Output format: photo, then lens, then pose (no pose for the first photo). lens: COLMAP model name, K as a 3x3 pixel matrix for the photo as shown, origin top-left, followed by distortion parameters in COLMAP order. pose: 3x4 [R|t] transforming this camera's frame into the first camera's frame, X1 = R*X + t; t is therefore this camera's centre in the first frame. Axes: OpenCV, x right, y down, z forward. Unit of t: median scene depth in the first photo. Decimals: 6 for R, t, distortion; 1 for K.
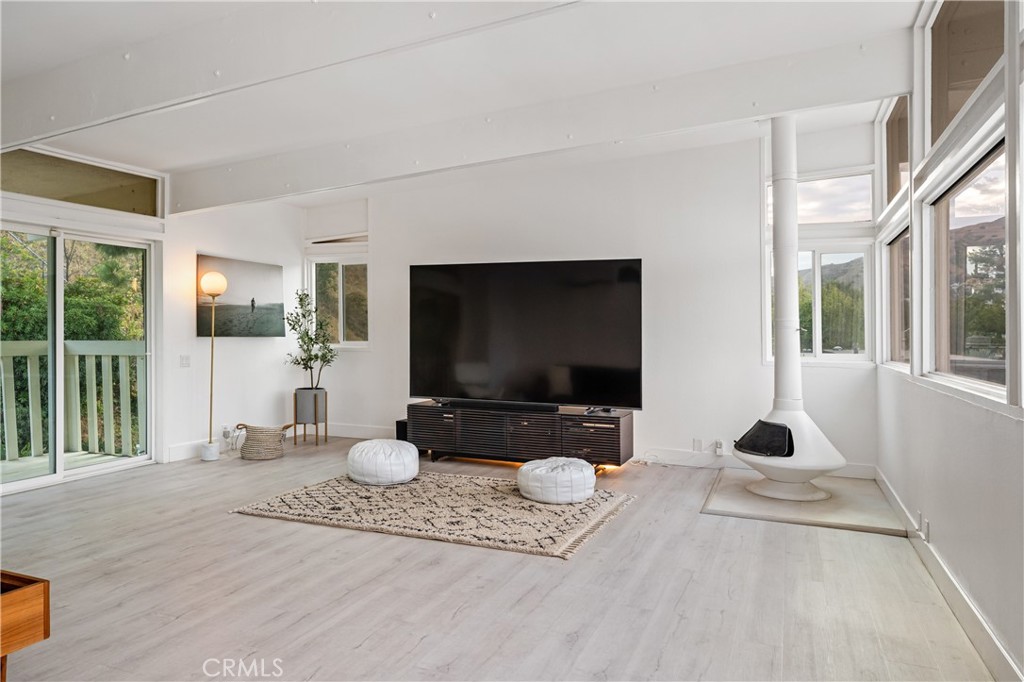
lens RADIAL K [[688.3, 0, 512.0], [0, 688.3, 341.0], [0, 0, 1]] dist [-0.000883, 0.000258]
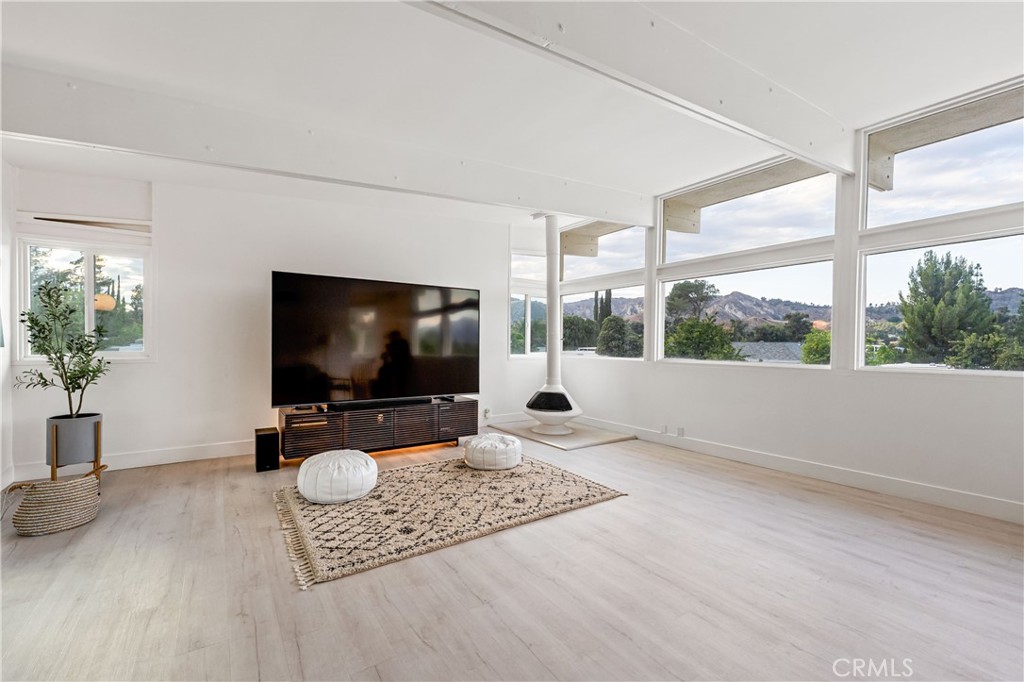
lens RADIAL K [[423.0, 0, 512.0], [0, 423.0, 341.0], [0, 0, 1]] dist [-0.002187, -0.000215]
pose [[0.560106, -0.003232, 0.828415, -0.589583], [0.008247, 0.999965, -0.001674, -0.009586], [-0.828380, 0.007769, 0.560113, 0.506835]]
